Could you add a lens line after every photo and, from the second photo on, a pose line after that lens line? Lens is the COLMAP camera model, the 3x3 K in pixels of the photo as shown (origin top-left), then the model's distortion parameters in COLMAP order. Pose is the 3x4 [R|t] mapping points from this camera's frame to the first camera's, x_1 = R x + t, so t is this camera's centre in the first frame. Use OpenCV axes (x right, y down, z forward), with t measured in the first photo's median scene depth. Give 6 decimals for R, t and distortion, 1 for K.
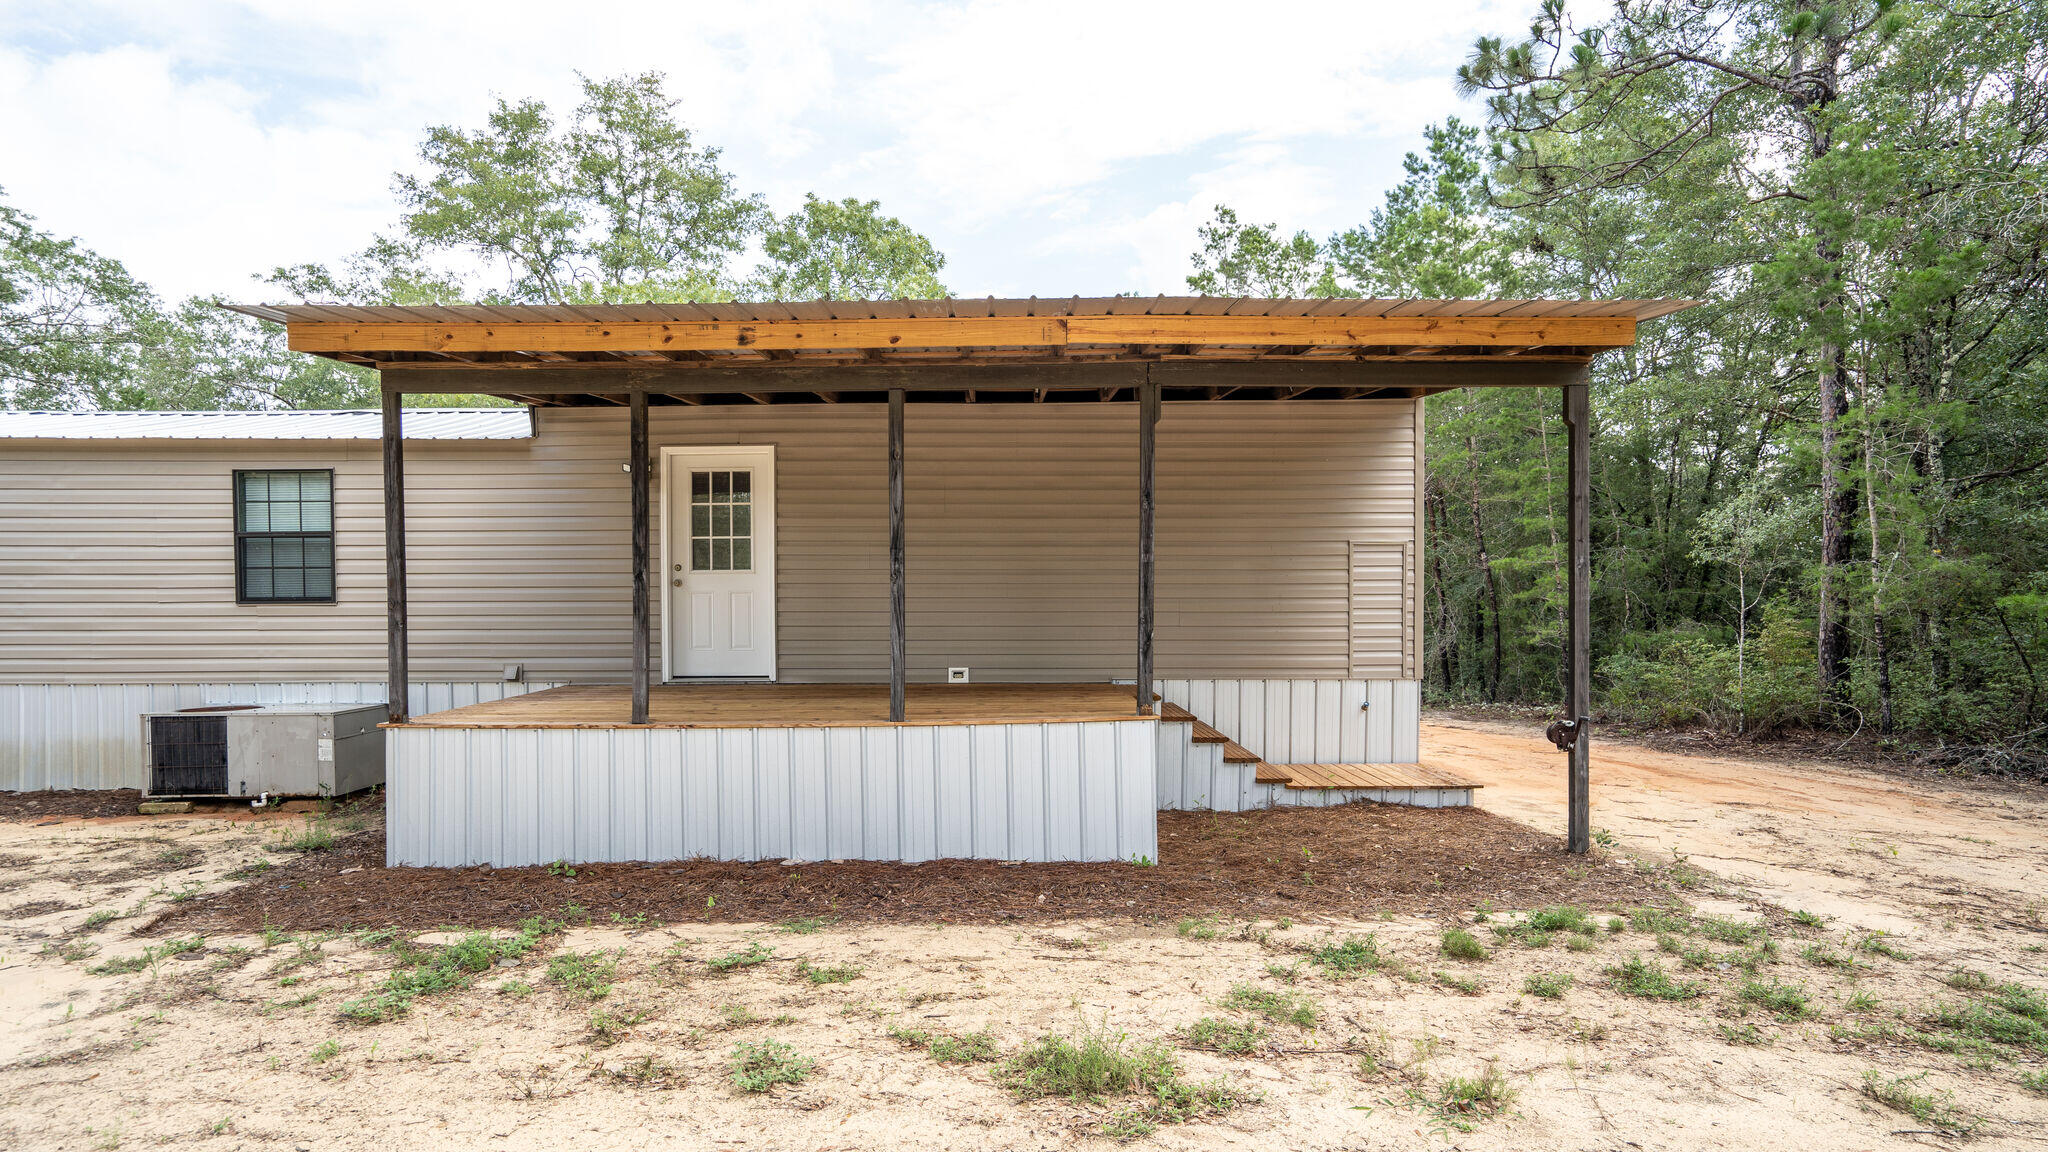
lens RADIAL K [[1156.6, 0, 1027.9], [0, 1156.6, 633.3], [0, 0, 1]] dist [-0.006884, 0.000124]
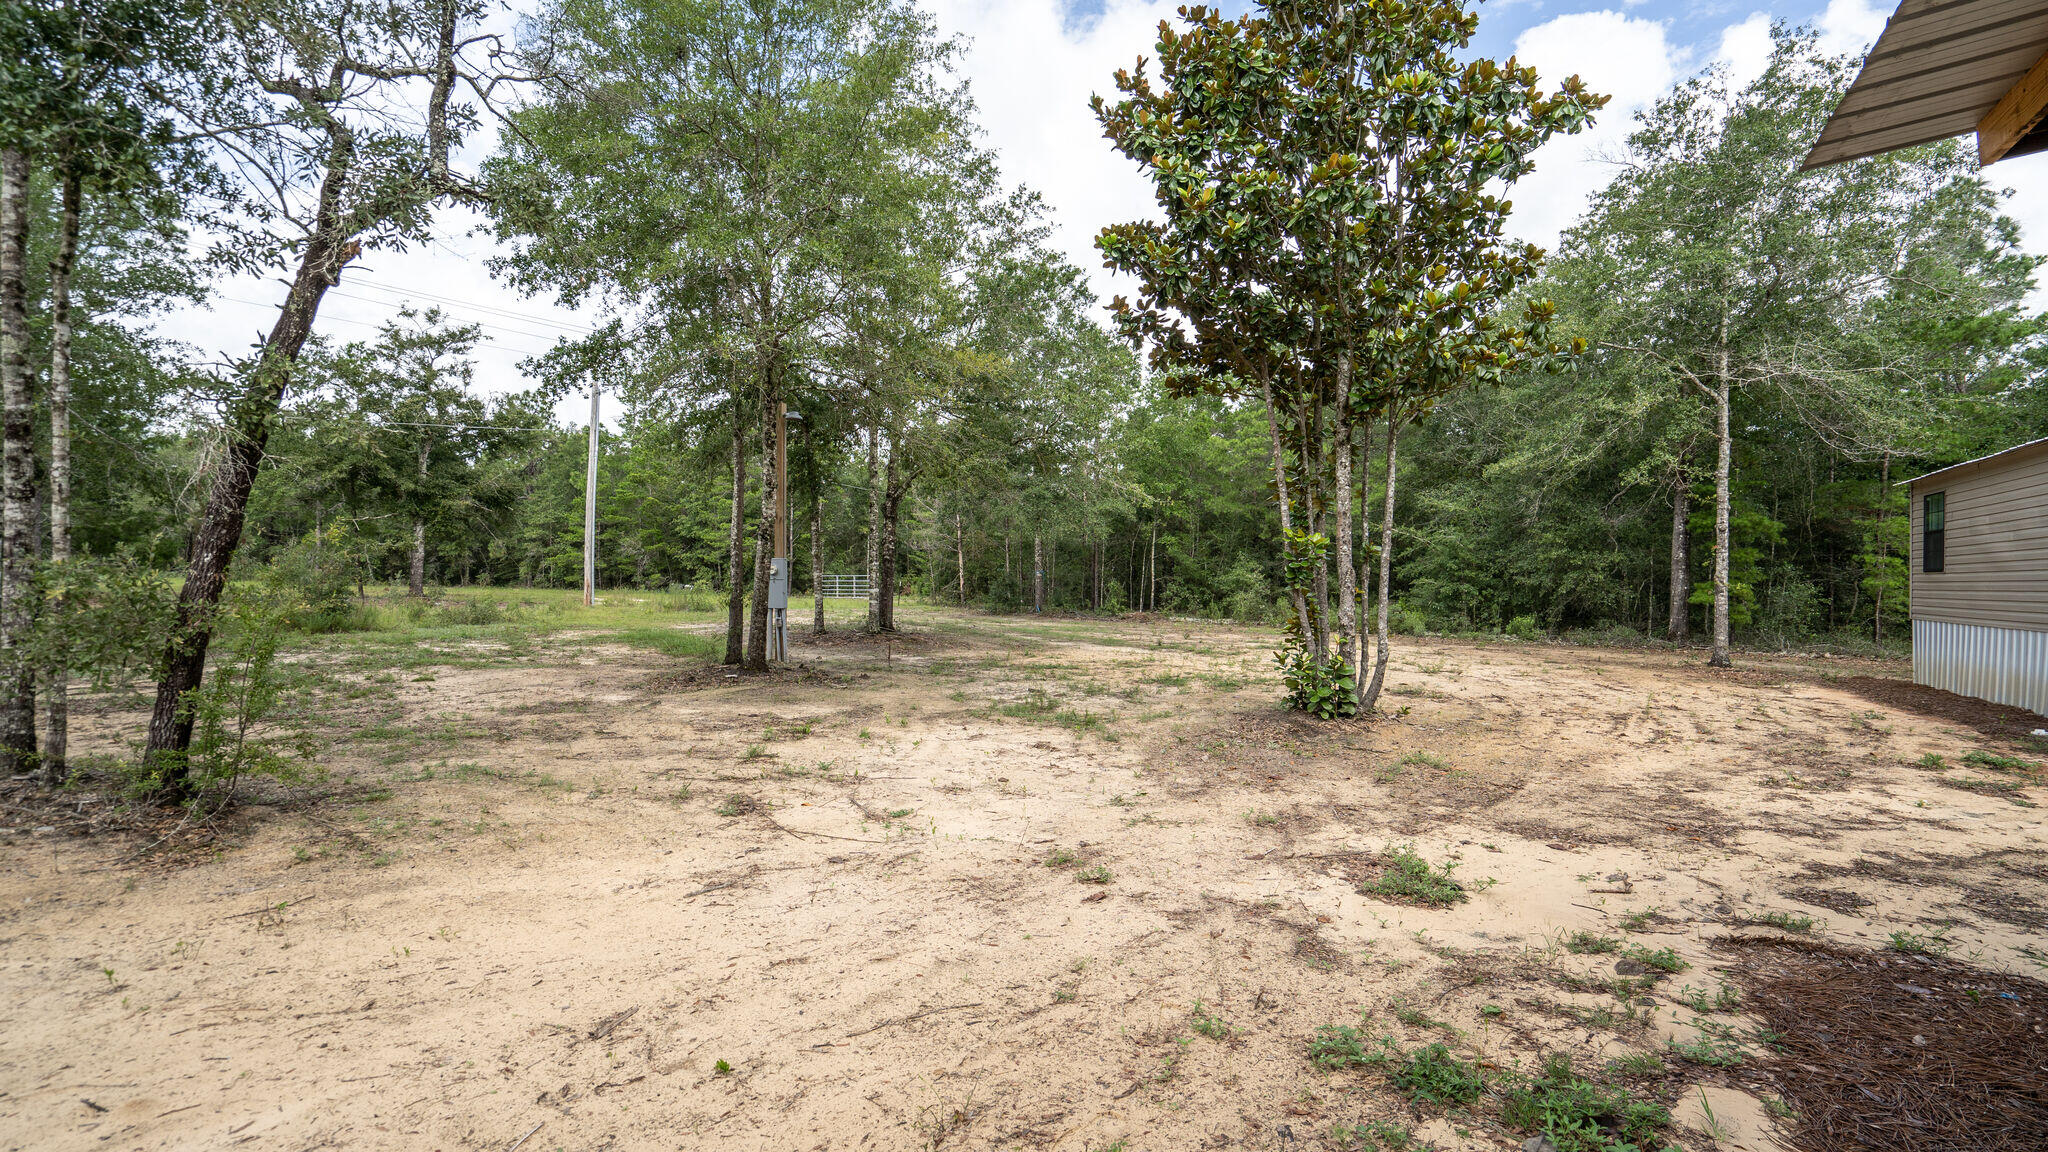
lens RADIAL K [[931.7, 0, 1031.1], [0, 931.7, 568.6], [0, 0, 1]] dist [-0.002223, 0.000218]
pose [[-0.500072, -0.007938, -0.865947, 0.055431], [-0.022800, 0.999732, 0.004002, -0.005940], [0.865683, 0.021745, -0.500119, 0.528849]]
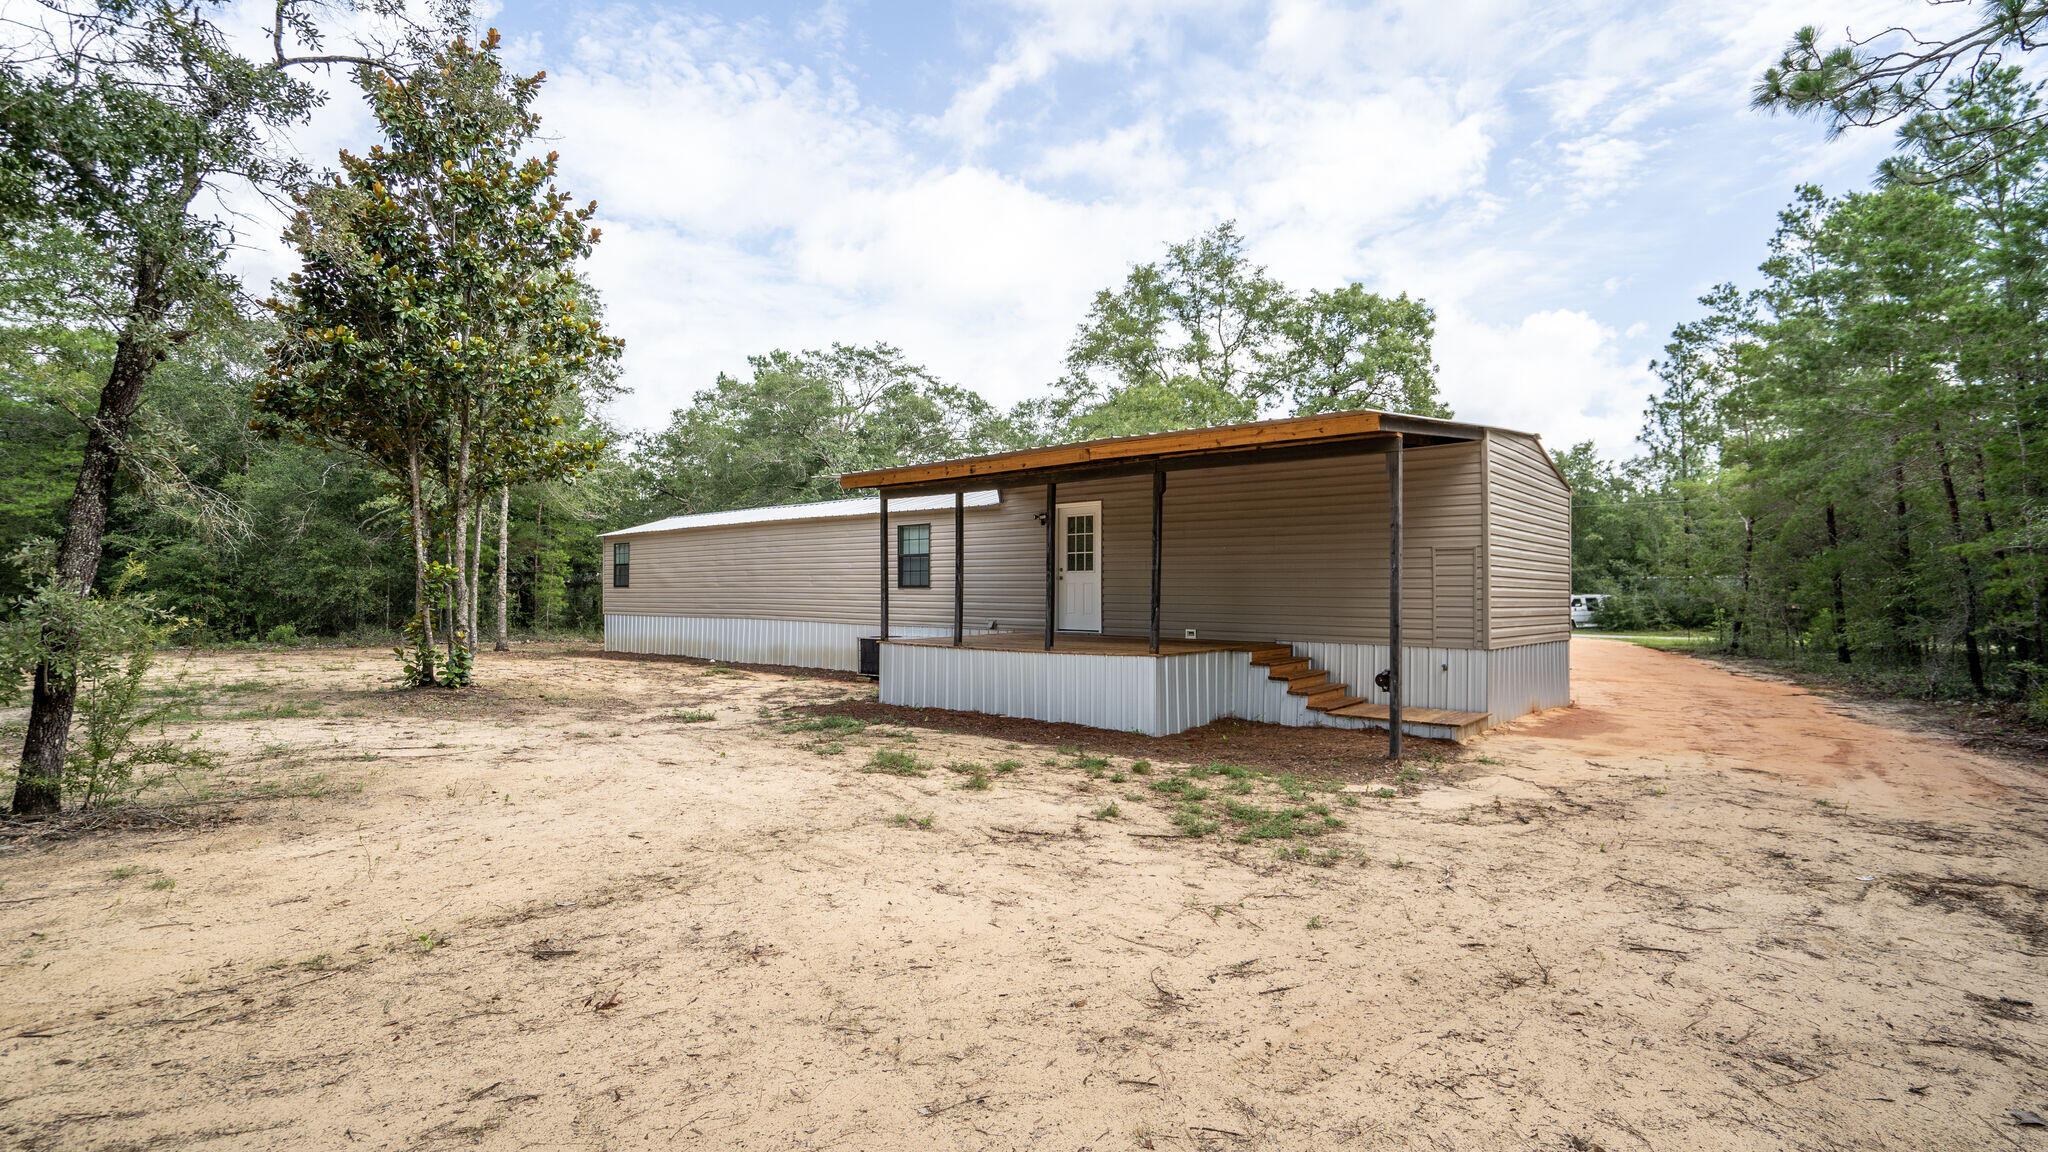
lens RADIAL K [[1005.9, 0, 1024.0], [0, 1005.9, 576.0], [0, 0, 1]] dist [-0.001307, -0.000024]
pose [[0.747665, -0.003326, -0.664067, 0.710882], [-0.018650, 0.999488, -0.026004, -0.005103], [0.663814, 0.031827, 0.747220, -0.225363]]
